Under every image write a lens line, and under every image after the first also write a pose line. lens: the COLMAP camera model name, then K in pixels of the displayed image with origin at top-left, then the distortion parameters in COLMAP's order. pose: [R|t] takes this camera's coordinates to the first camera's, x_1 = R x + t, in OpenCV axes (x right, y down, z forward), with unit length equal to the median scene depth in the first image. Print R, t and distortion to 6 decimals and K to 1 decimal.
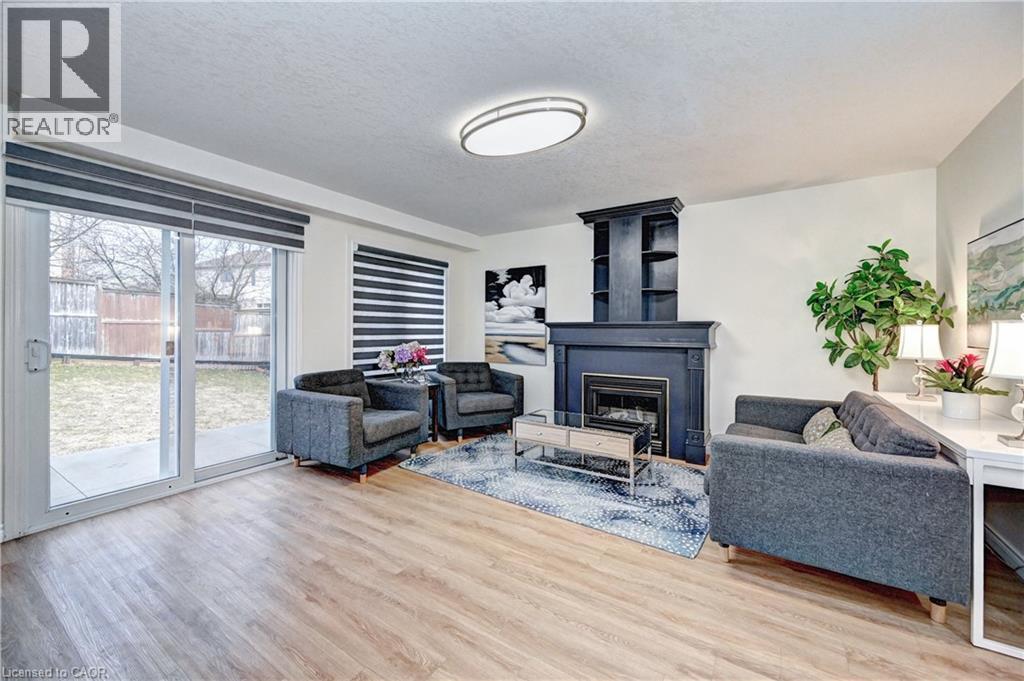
lens RADIAL K [[415.5, 0, 507.8], [0, 415.5, 331.8], [0, 0, 1]] dist [-0.003239, -0.000534]
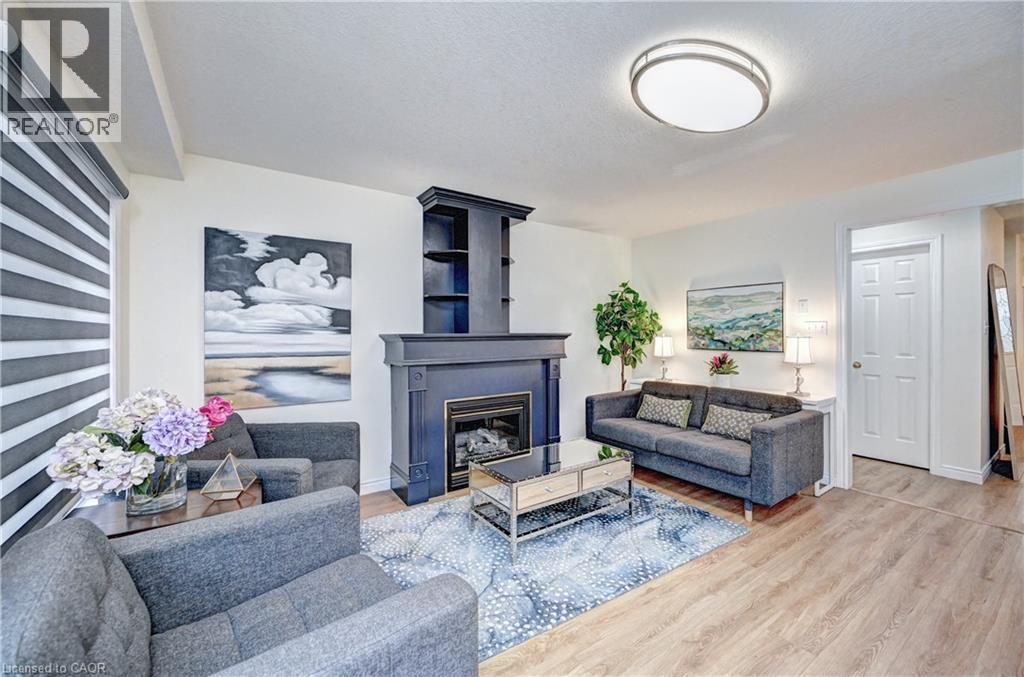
lens RADIAL K [[413.7, 0, 514.4], [0, 413.7, 332.2], [0, 0, 1]] dist [-0.002393, -0.000280]
pose [[0.357148, -0.005753, 0.934030, -0.456881], [0.008648, 0.999959, 0.002852, -0.025471], [-0.934008, 0.007059, 0.357183, 0.584664]]
